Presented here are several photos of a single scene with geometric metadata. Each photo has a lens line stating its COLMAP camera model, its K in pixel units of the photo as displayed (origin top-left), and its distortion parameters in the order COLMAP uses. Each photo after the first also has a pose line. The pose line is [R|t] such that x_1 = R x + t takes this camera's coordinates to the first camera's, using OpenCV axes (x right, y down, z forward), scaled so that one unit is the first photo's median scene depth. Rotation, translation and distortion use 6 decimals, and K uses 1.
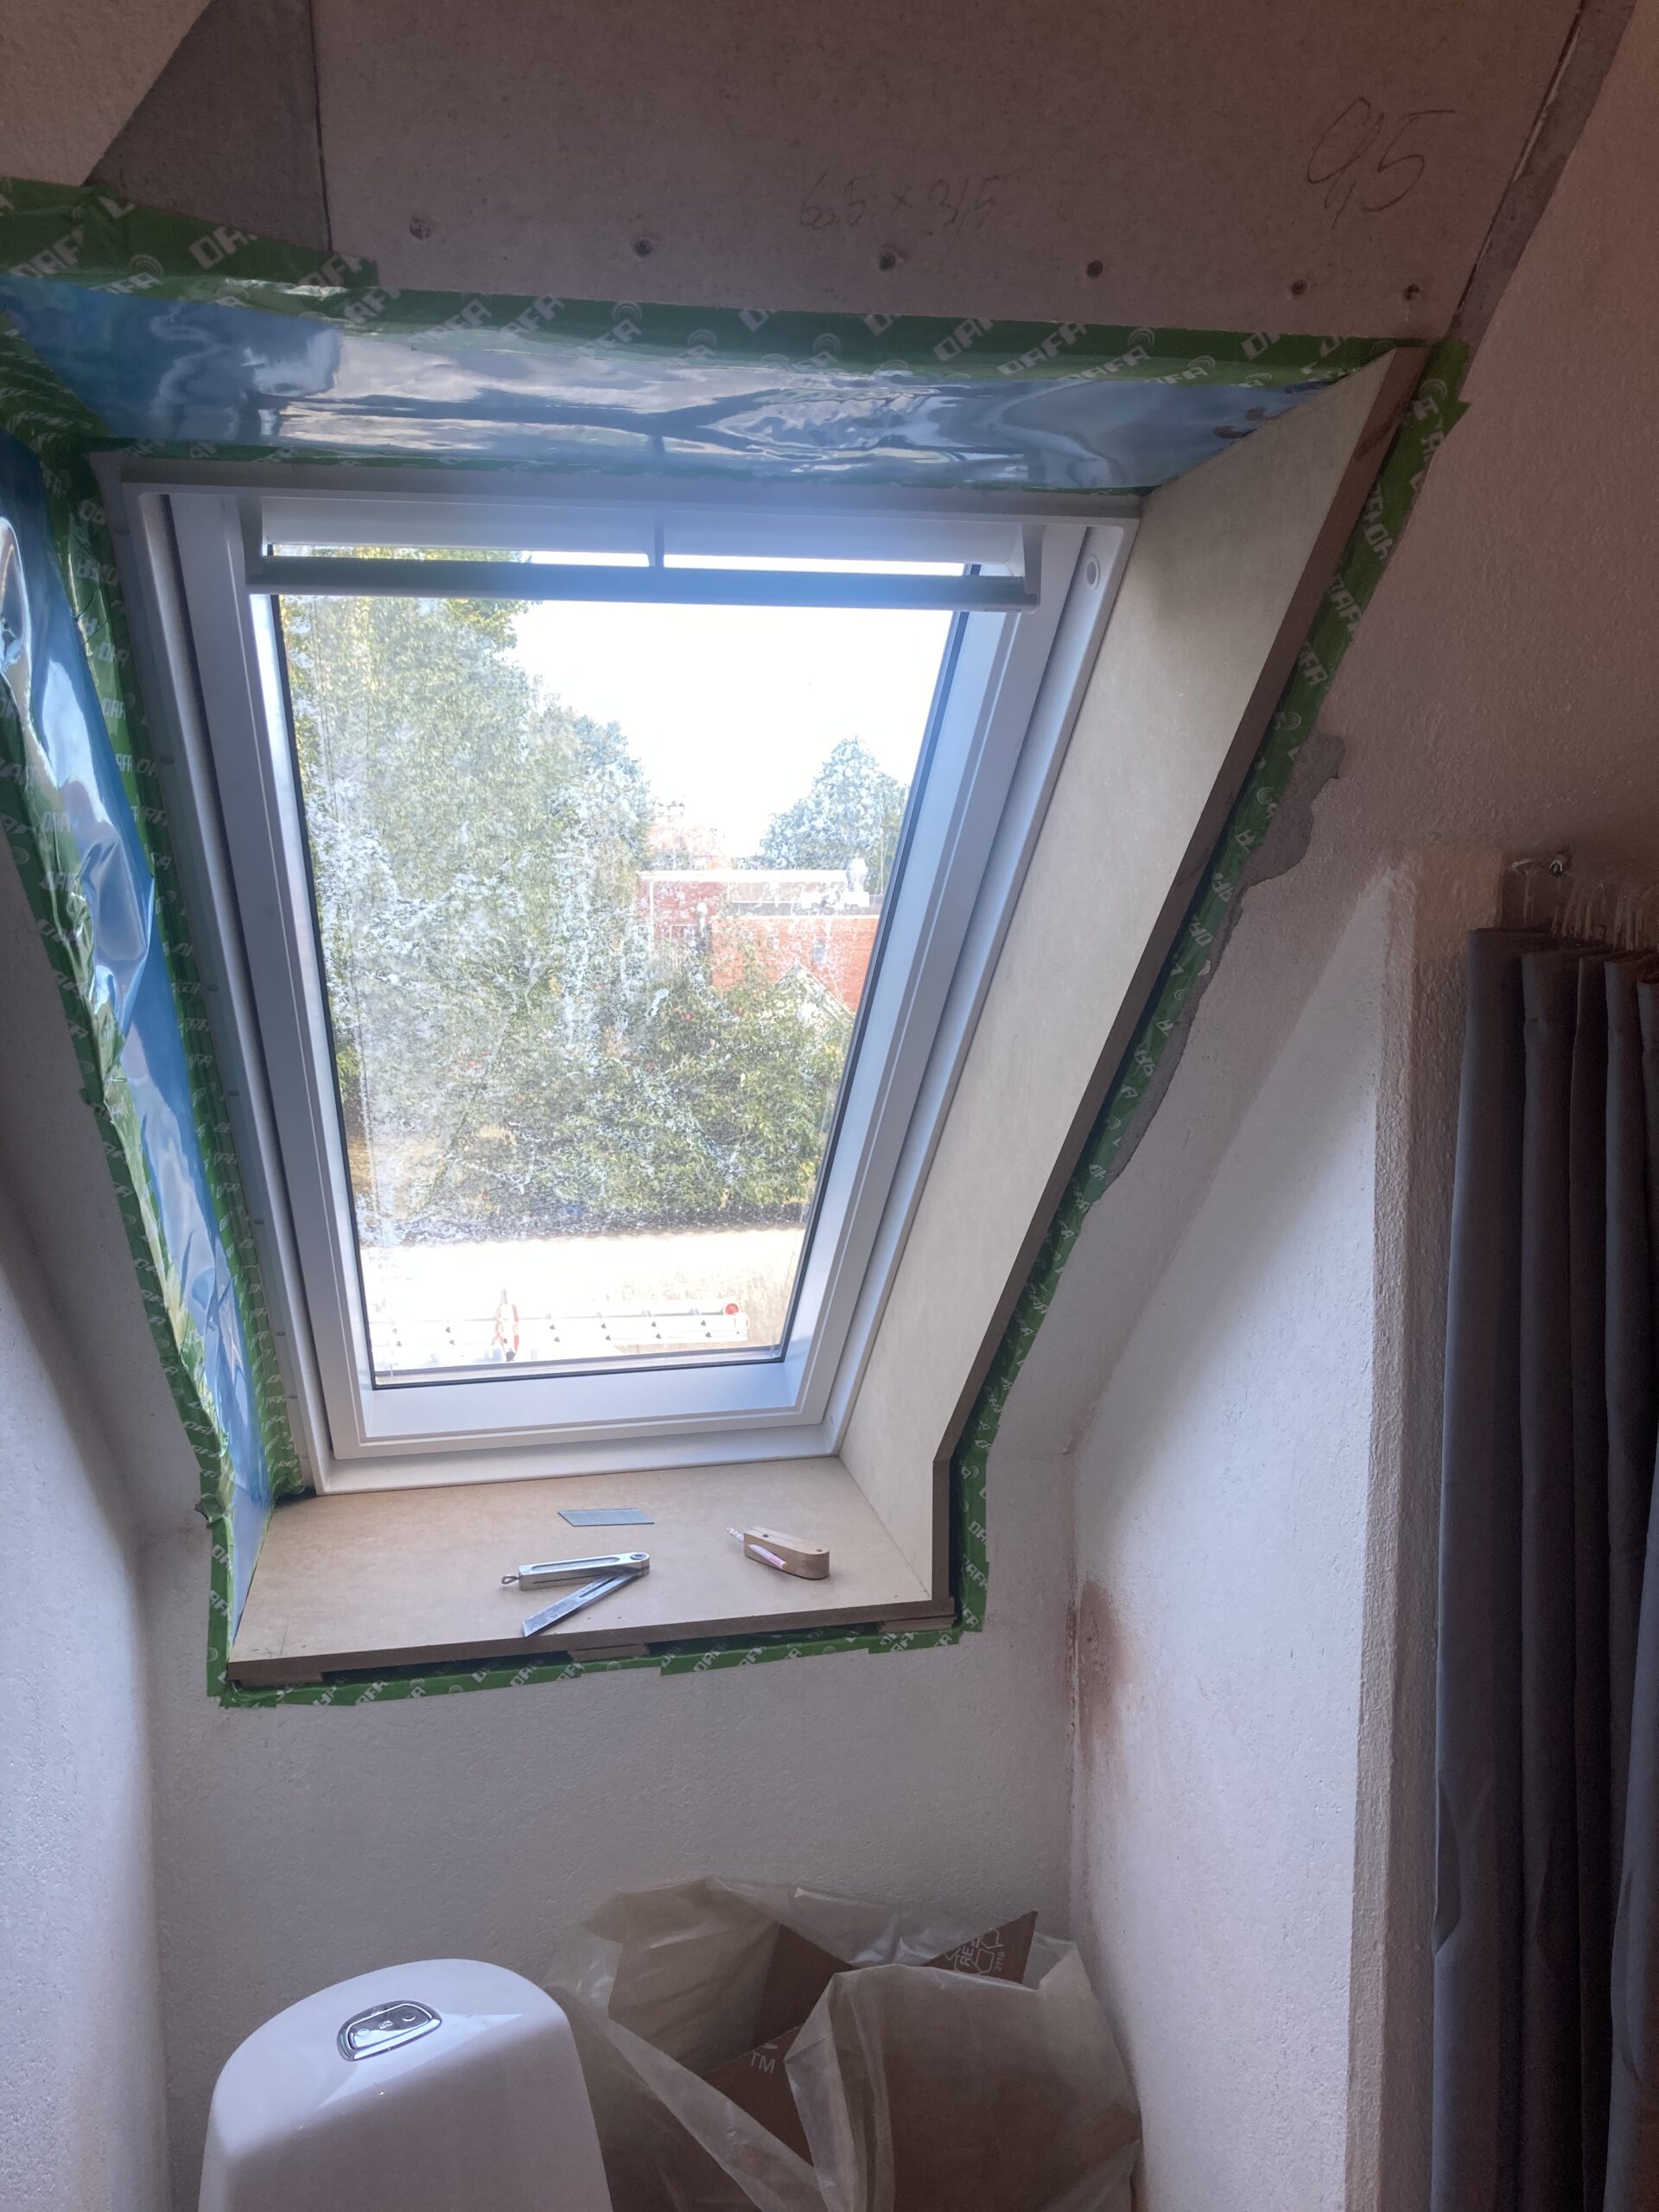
lens RADIAL K [[1804.6, 0, 828.7], [0, 1804.6, 1095.2], [0, 0, 1]] dist [0.022023, -0.028819]
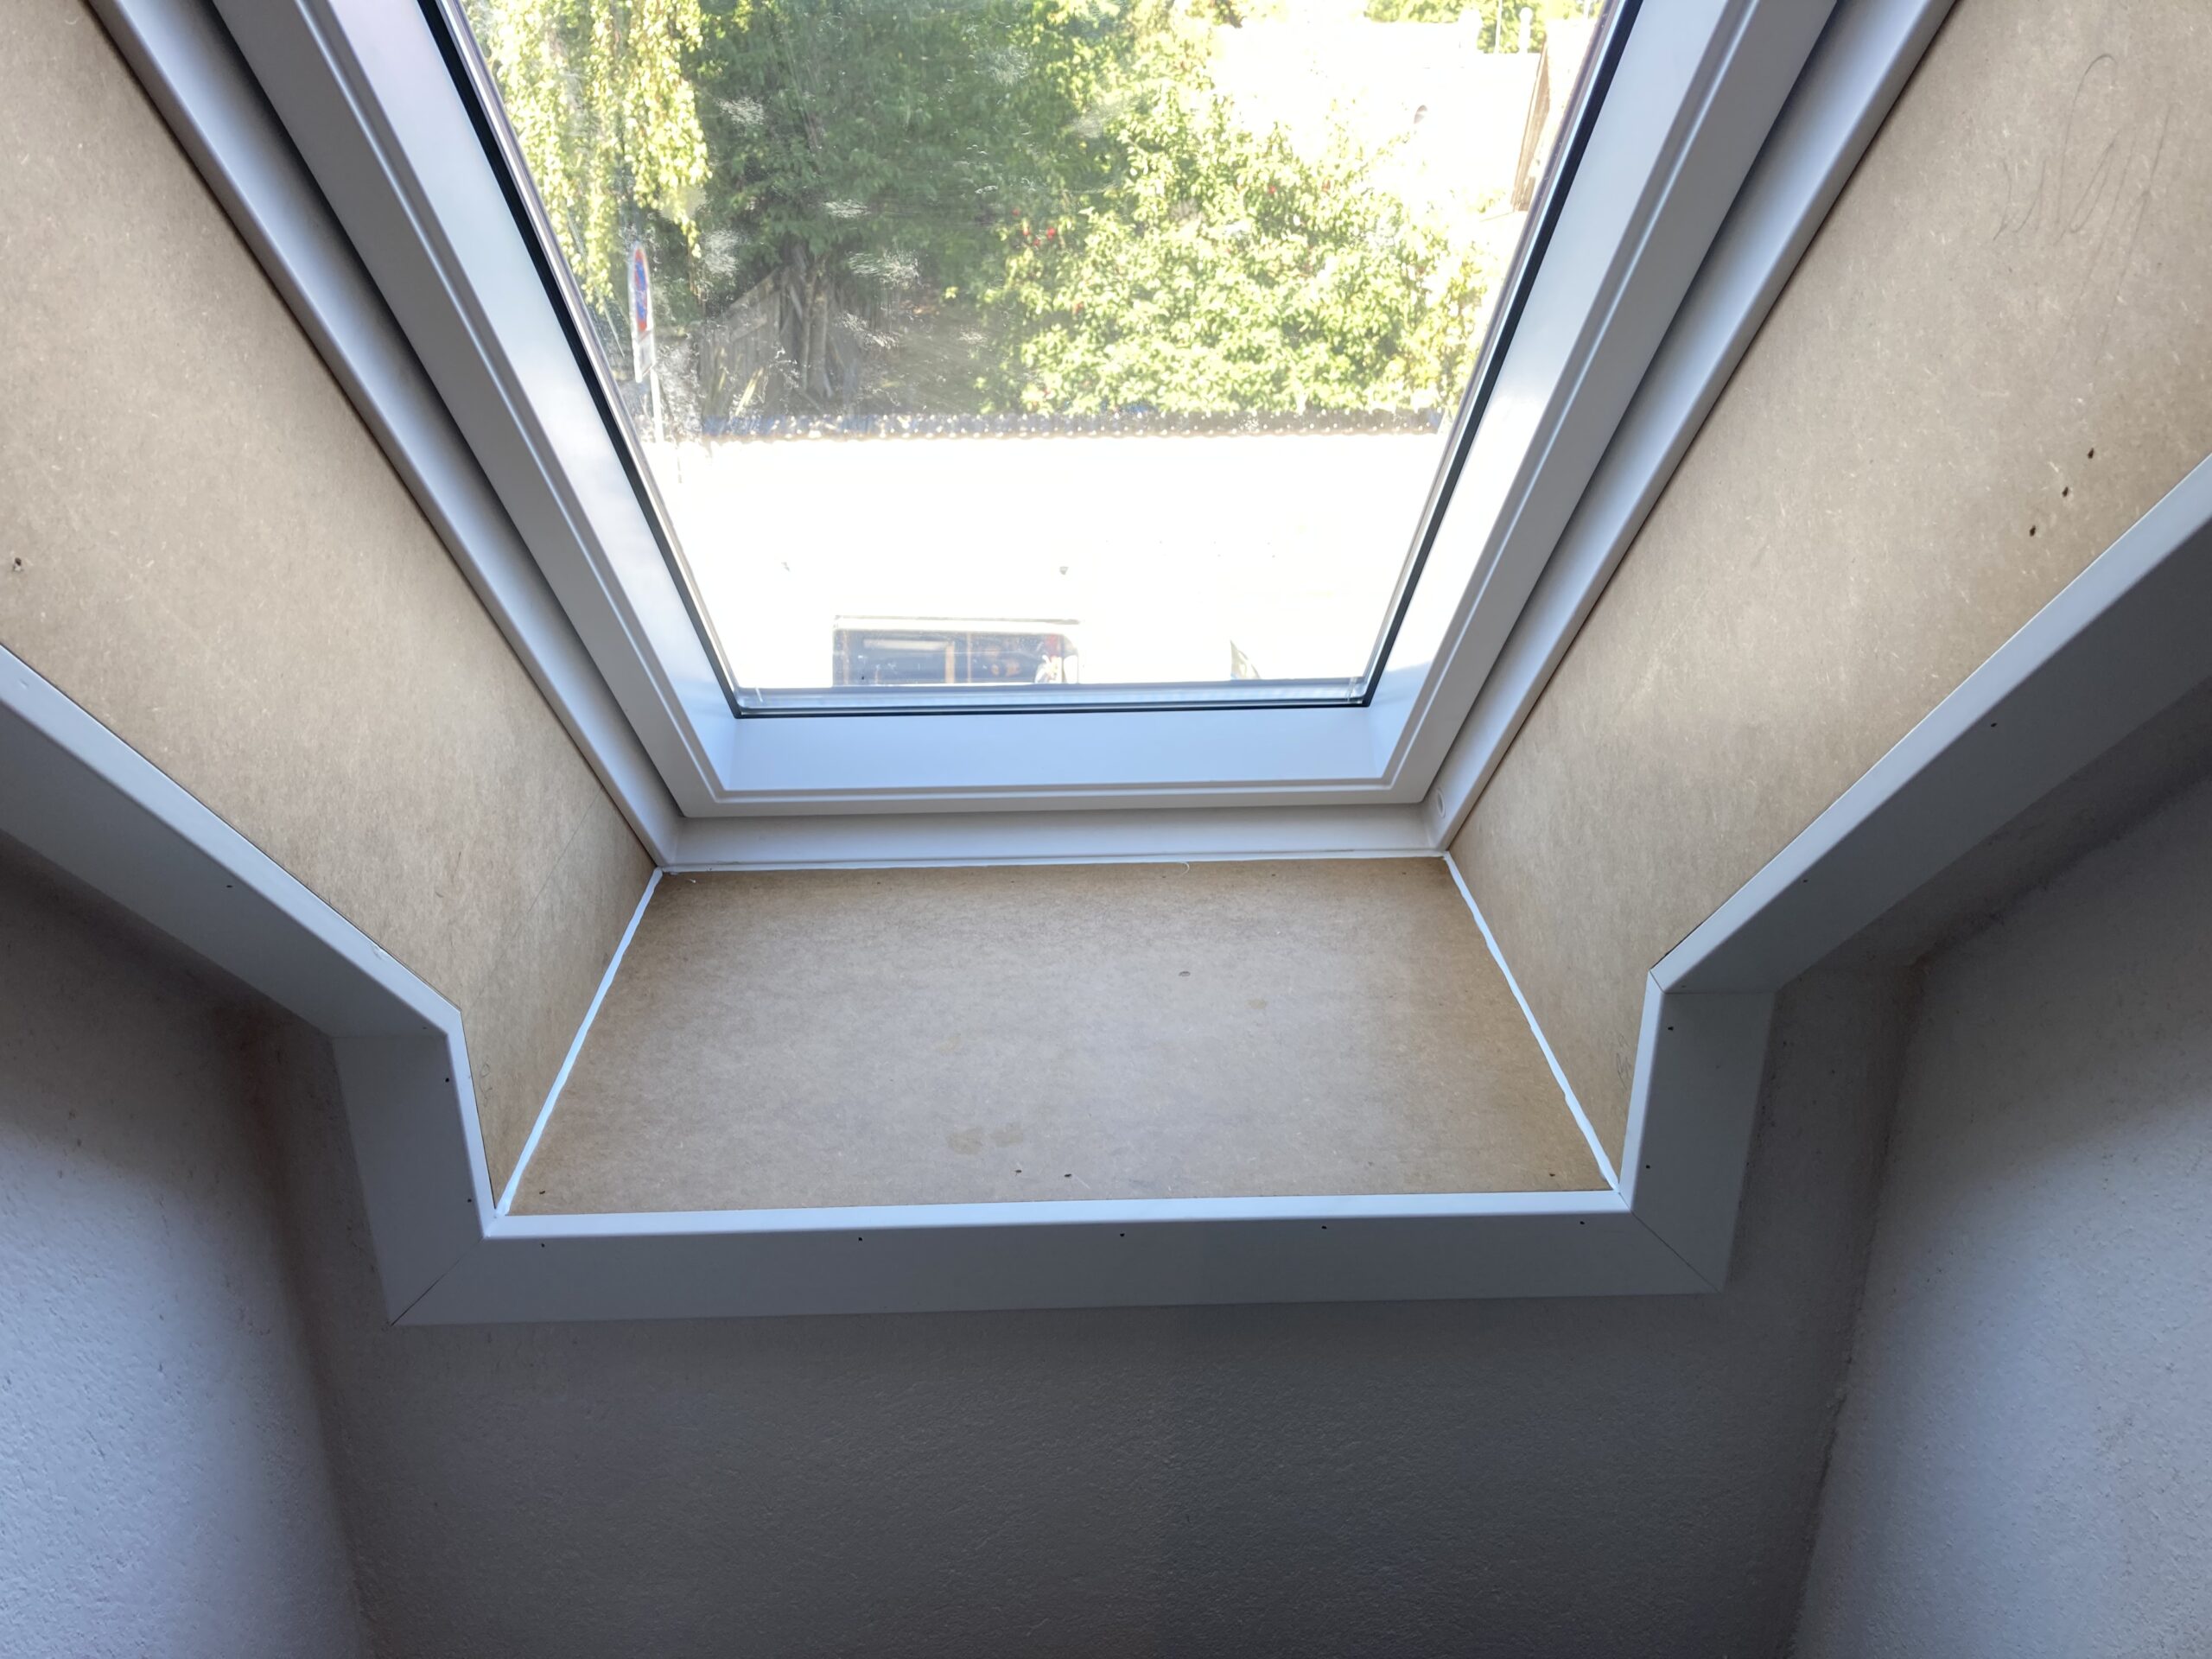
lens RADIAL K [[1804.6, 0, 1092.8], [0, 1804.6, 836.4], [0, 0, 1]] dist [0.022023, -0.028819]
pose [[0.985026, 0.065186, -0.159611, -0.030365], [-0.016216, 0.956694, 0.290644, 0.021574], [0.171644, -0.283703, 0.943425, 0.694900]]
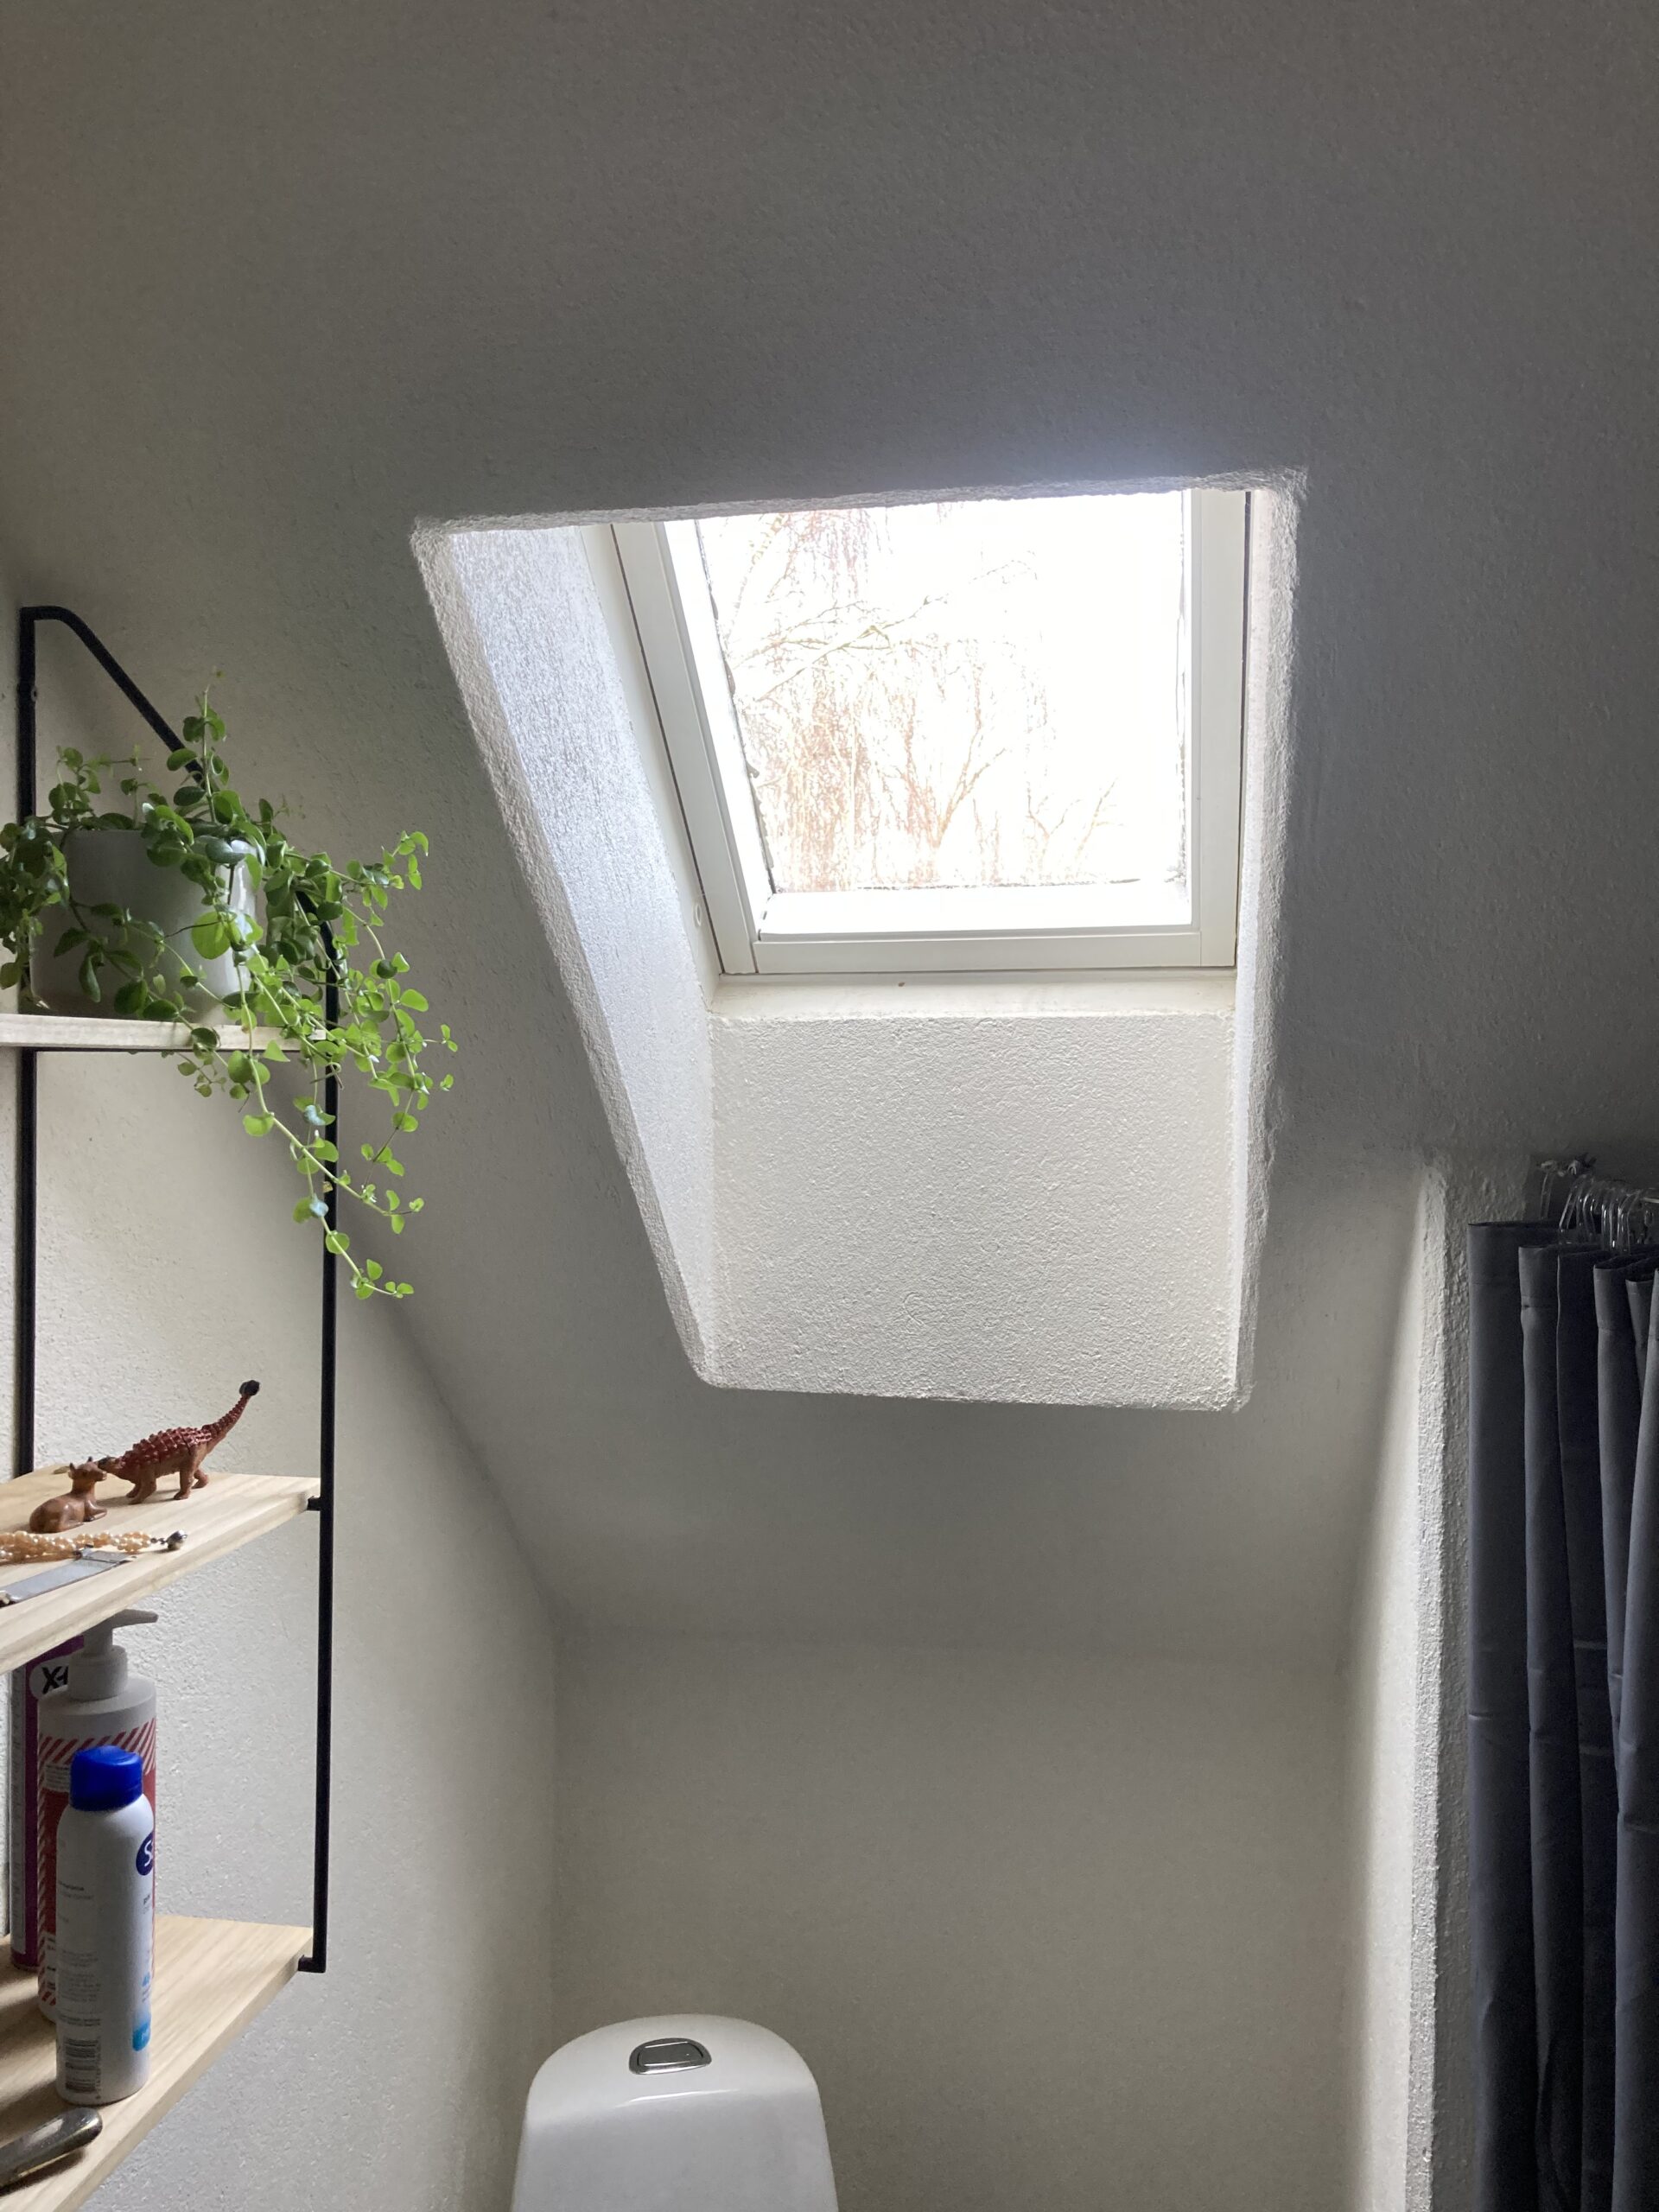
lens RADIAL K [[1804.6, 0, 823.4], [0, 1804.6, 1098.7], [0, 0, 1]] dist [0.022023, -0.028819]
pose [[0.923075, 0.023209, -0.383919, 0.372565], [-0.062269, 0.994027, -0.089624, -0.037172], [0.379546, 0.106635, 0.919007, -0.199194]]
